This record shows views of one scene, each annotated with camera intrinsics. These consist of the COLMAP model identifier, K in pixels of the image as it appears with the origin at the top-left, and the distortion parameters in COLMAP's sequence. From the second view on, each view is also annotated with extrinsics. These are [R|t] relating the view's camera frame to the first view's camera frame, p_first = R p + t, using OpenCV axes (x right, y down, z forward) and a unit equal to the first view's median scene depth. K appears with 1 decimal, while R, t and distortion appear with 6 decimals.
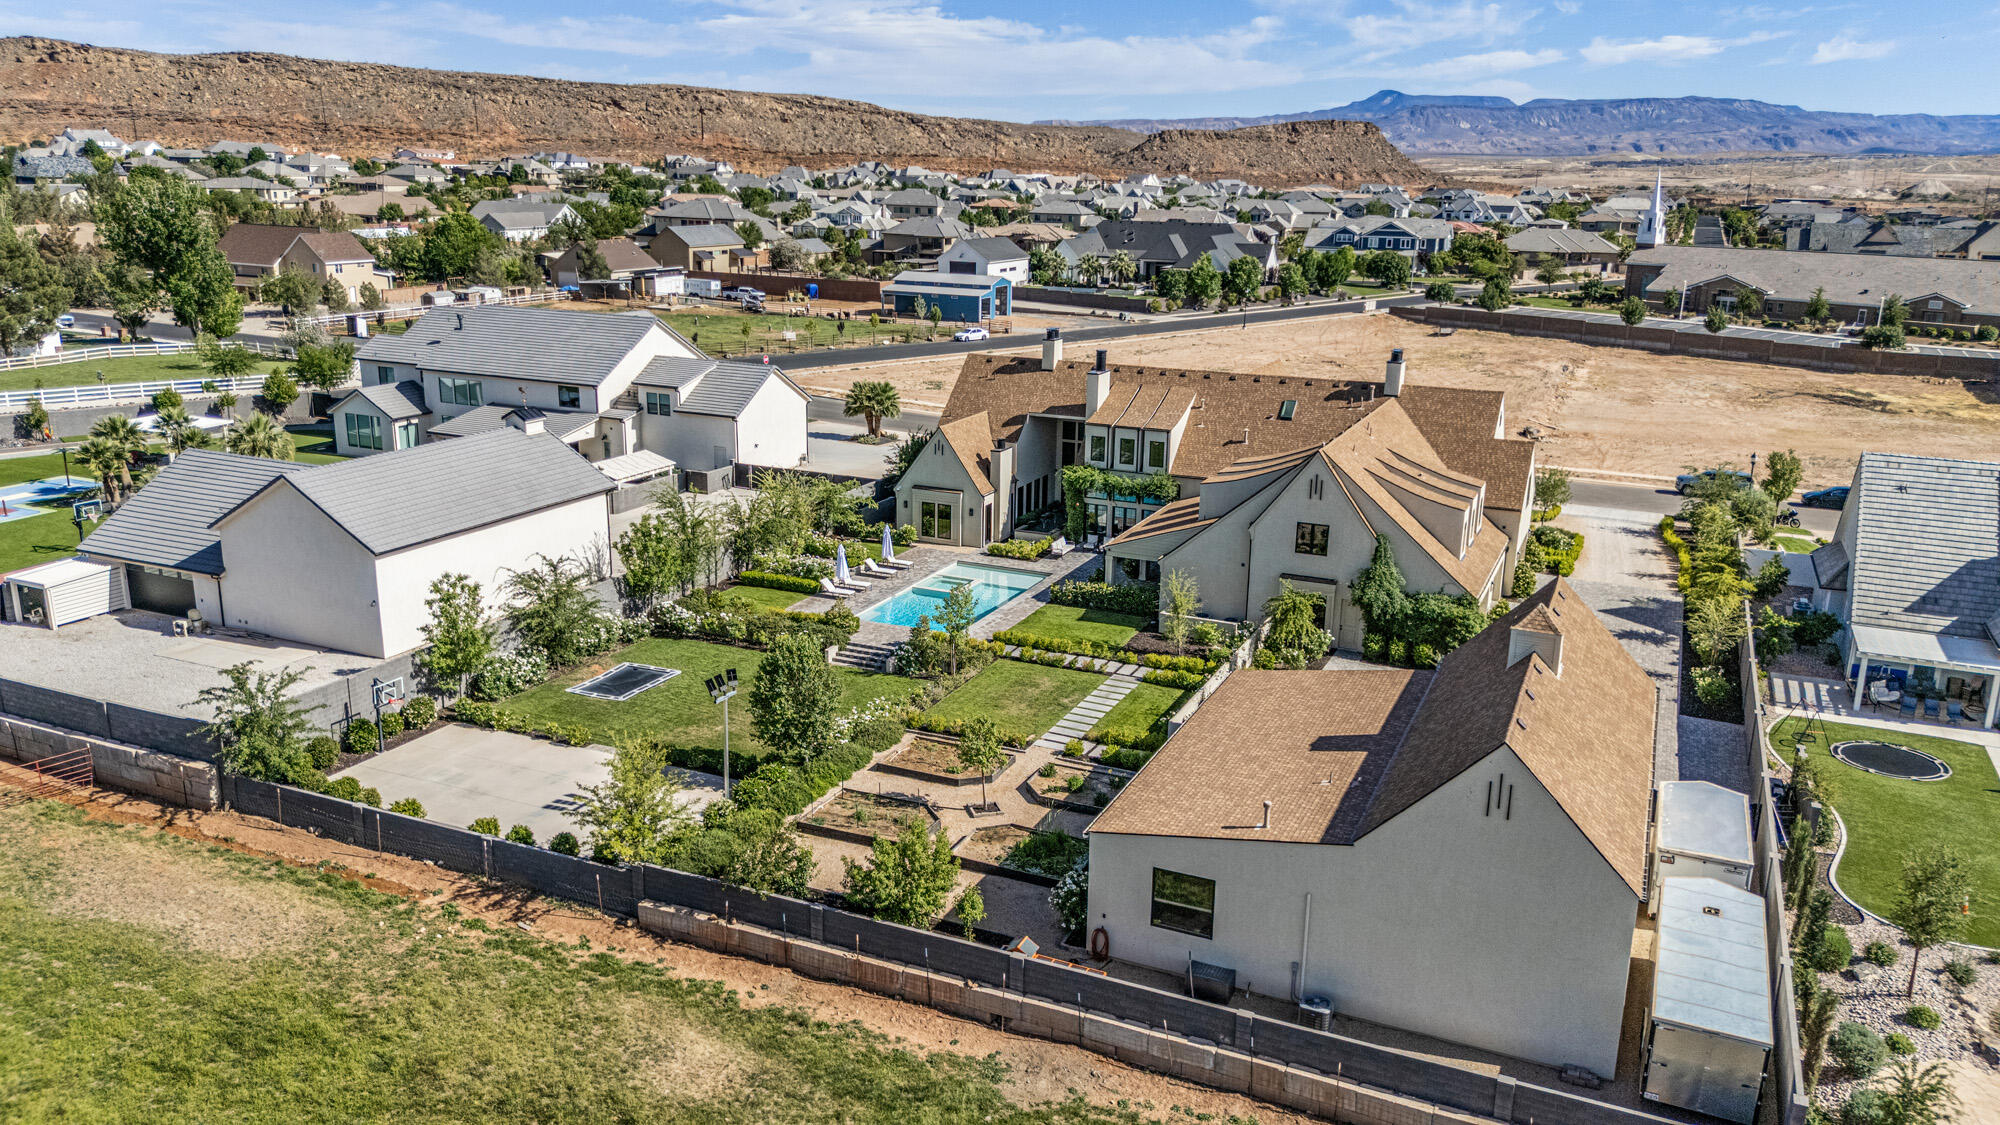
lens RADIAL K [[1466.0, 0, 1008.5], [0, 1466.0, 570.0], [0, 0, 1]] dist [0.083141, -0.100863]
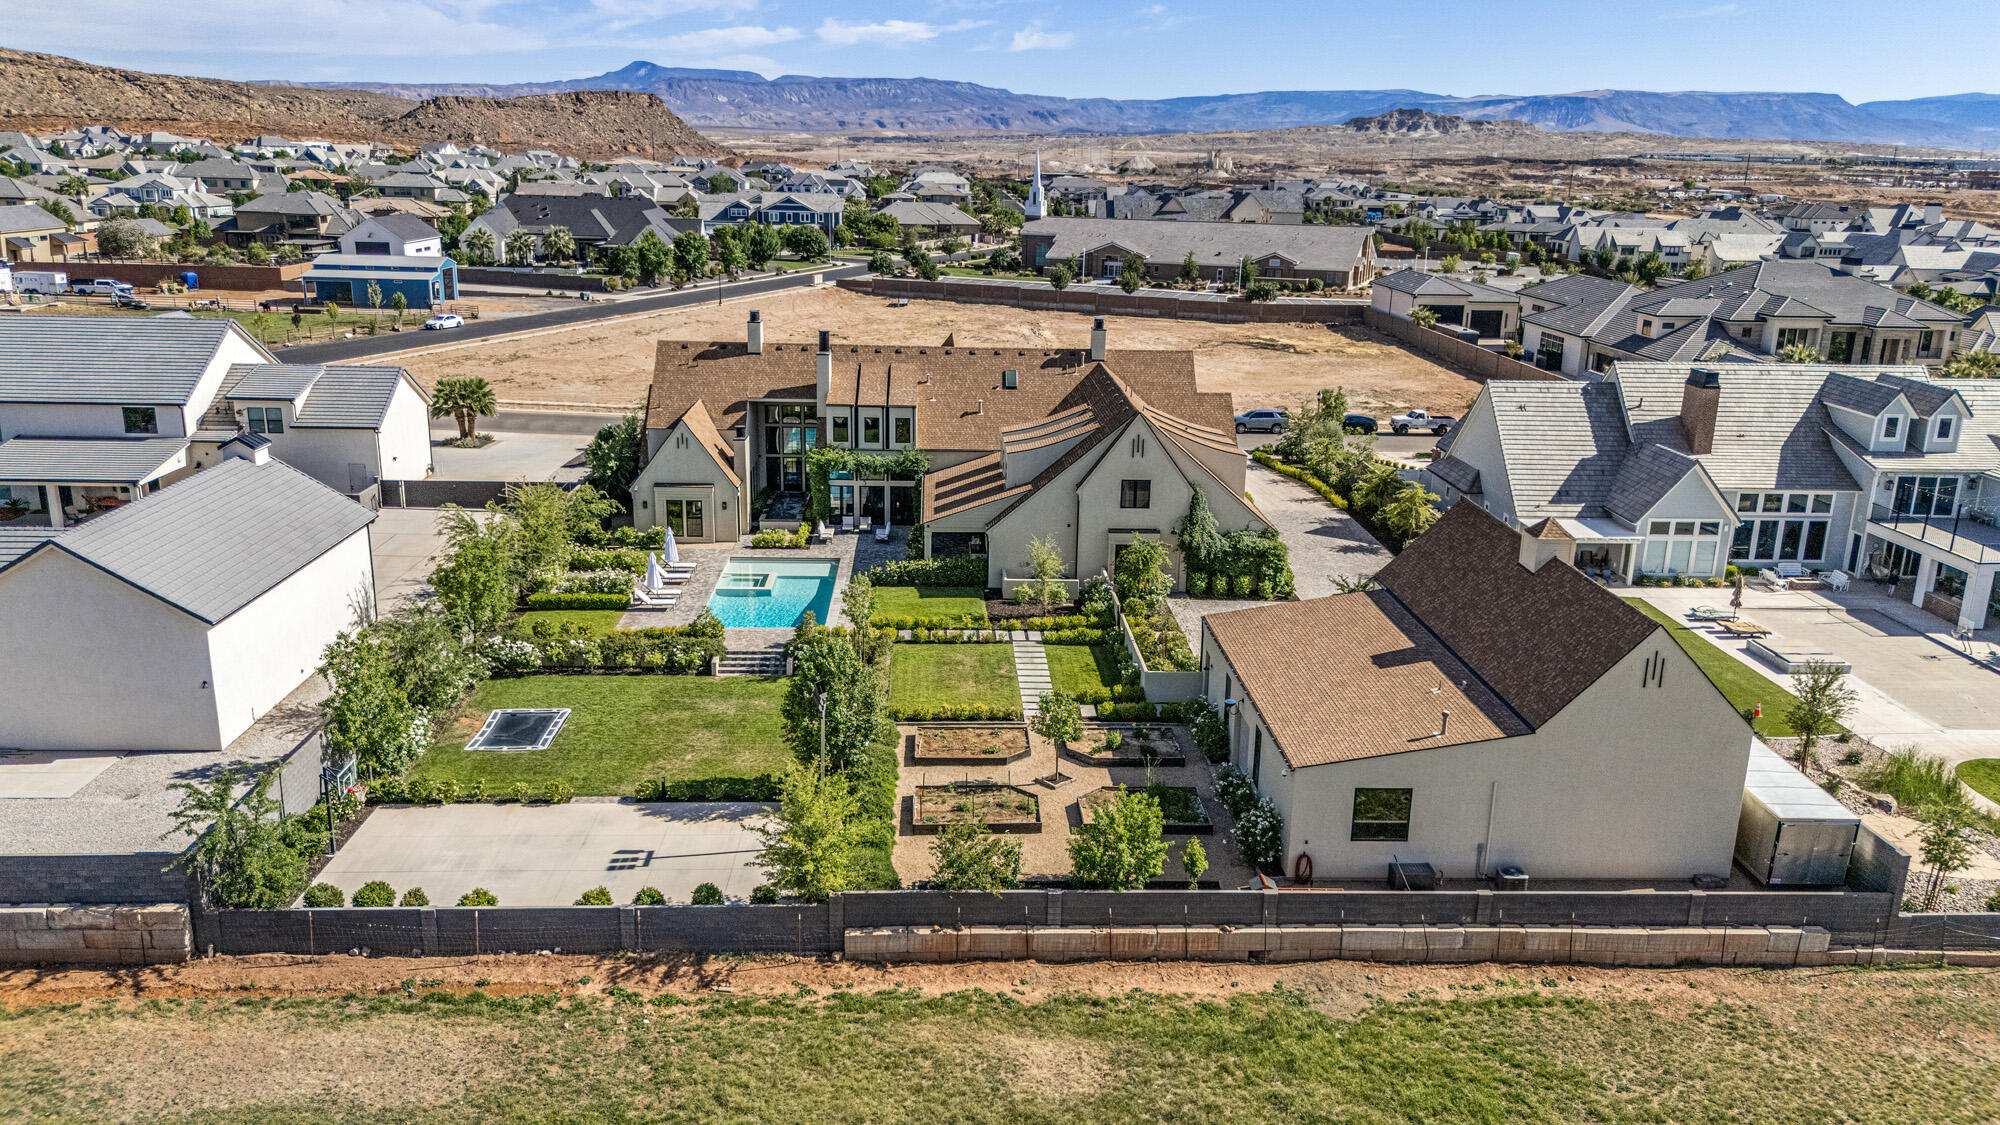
lens RADIAL K [[1466.0, 0, 1008.5], [0, 1466.0, 570.0], [0, 0, 1]] dist [0.083141, -0.100863]
pose [[0.891407, -0.122123, 0.436439, -0.271527], [0.114466, 0.992456, 0.043915, -0.017925], [-0.438510, 0.010811, 0.898661, 0.052225]]
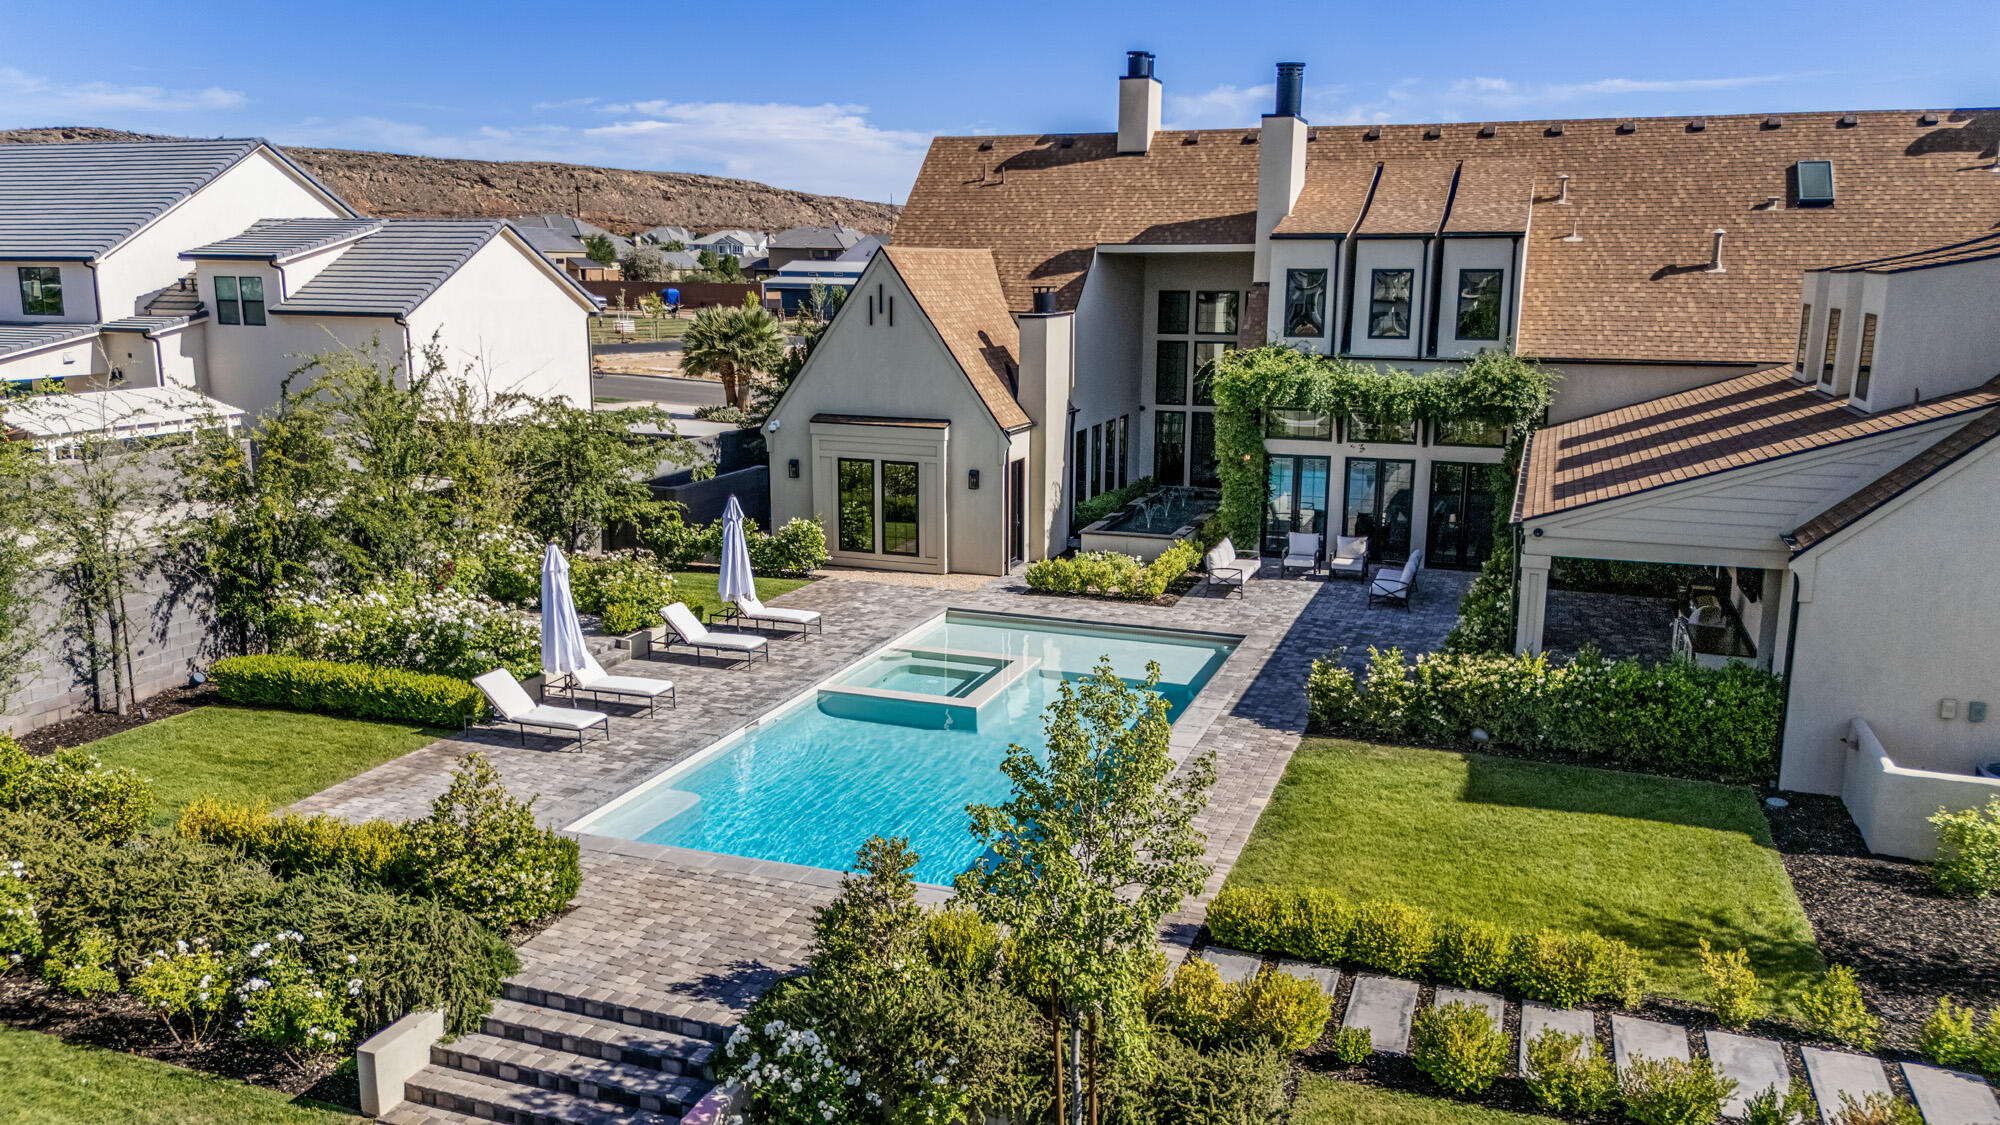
lens RADIAL K [[1466.0, 0, 1008.5], [0, 1466.0, 570.0], [0, 0, 1]] dist [0.083141, -0.100863]
pose [[0.997306, -0.027380, 0.068053, -0.040321], [0.031582, 0.997610, -0.061457, 0.005868], [-0.066208, 0.063440, 0.995787, 0.605094]]
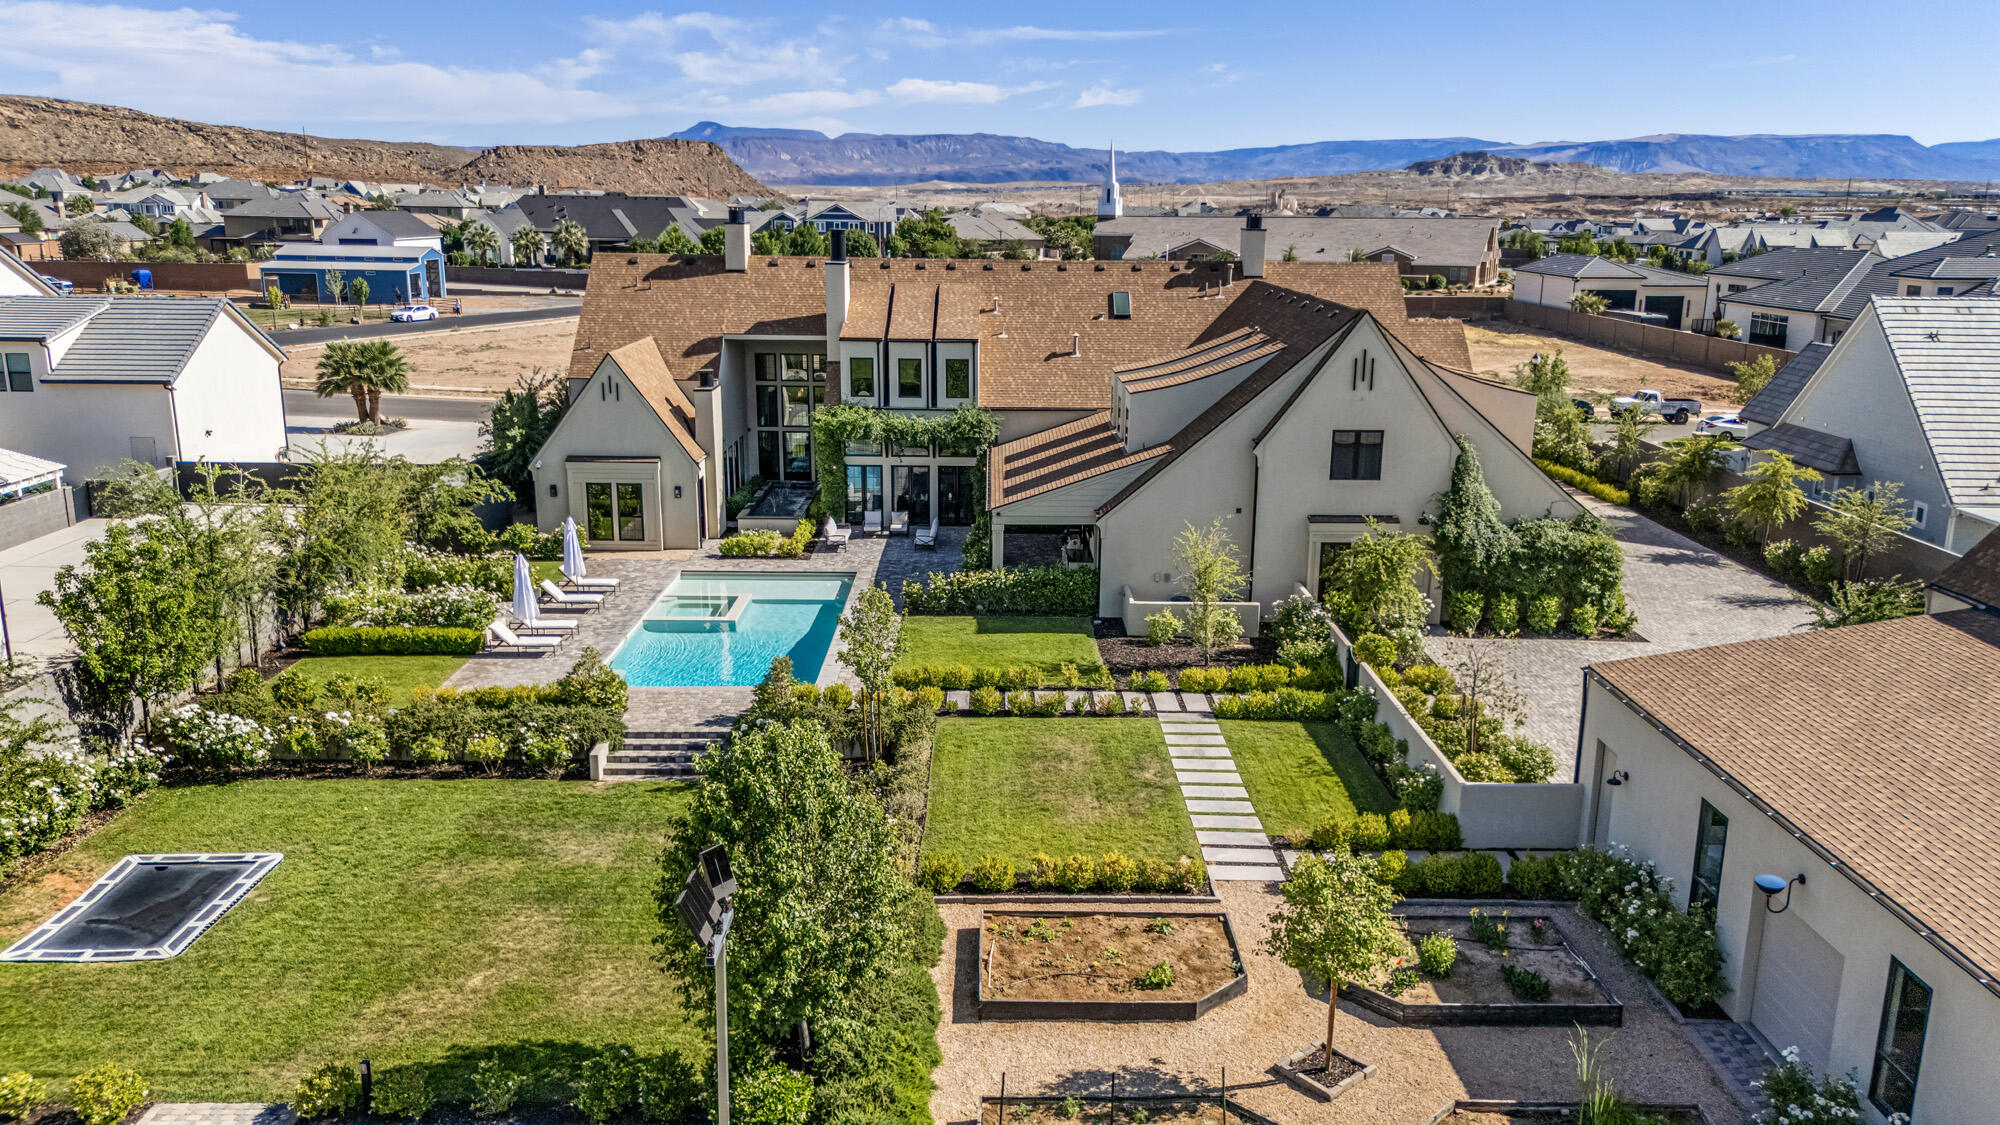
lens RADIAL K [[1466.0, 0, 1008.5], [0, 1466.0, 570.0], [0, 0, 1]] dist [0.083141, -0.100863]
pose [[0.908027, -0.109801, 0.404265, -0.144484], [0.117416, 0.993065, 0.005994, 0.005011], [-0.402119, 0.042025, 0.914622, 0.367984]]
